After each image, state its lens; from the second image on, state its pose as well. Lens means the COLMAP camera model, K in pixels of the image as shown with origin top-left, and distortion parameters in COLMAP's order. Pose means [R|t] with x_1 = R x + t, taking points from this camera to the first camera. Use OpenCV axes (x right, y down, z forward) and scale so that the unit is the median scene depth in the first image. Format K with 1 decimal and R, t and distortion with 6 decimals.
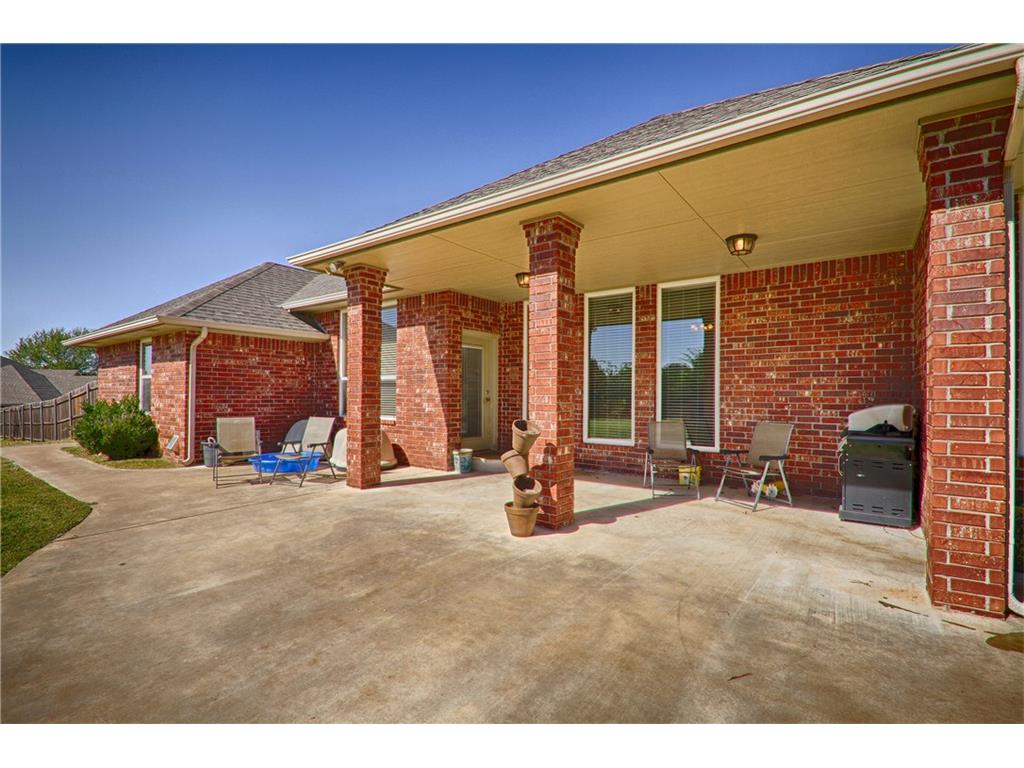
lens RADIAL K [[485.2, 0, 512.0], [0, 485.2, 384.0], [0, 0, 1]] dist [-0.002006, -0.000513]
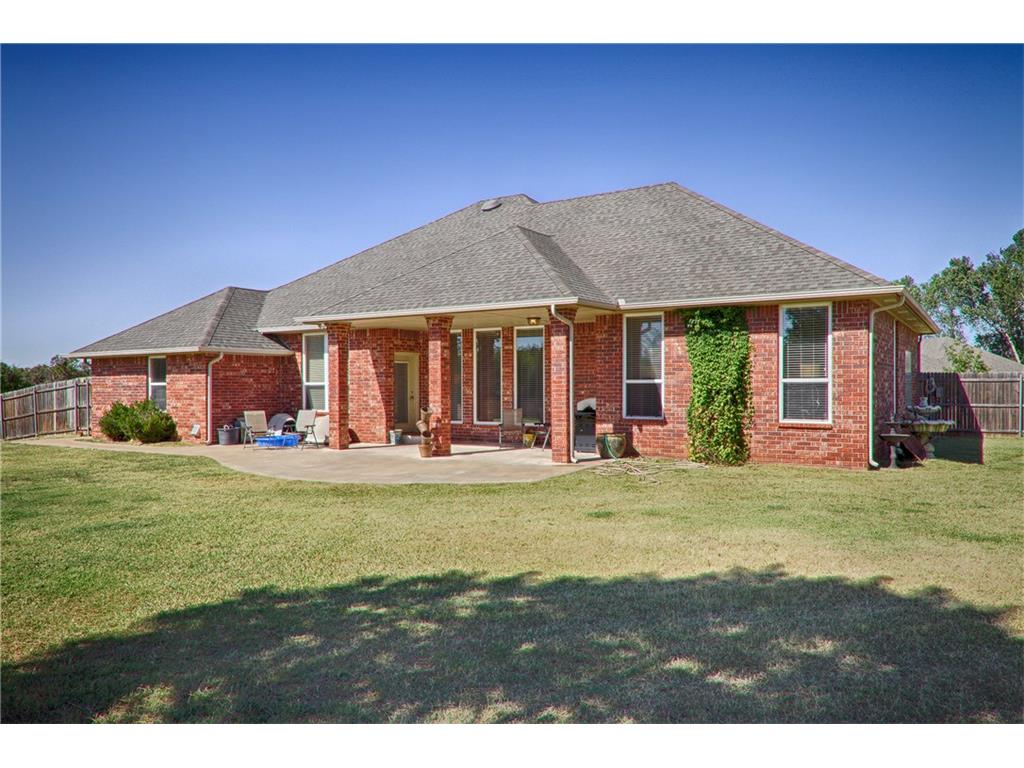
lens RADIAL K [[828.1, 0, 512.0], [0, 828.1, 384.0], [0, 0, 1]] dist [0.000551, -0.000064]
pose [[0.998168, -0.012749, 0.059139, 0.111980], [0.011504, 0.999706, 0.021337, -0.063414], [-0.059393, -0.020617, 0.998022, -1.634841]]
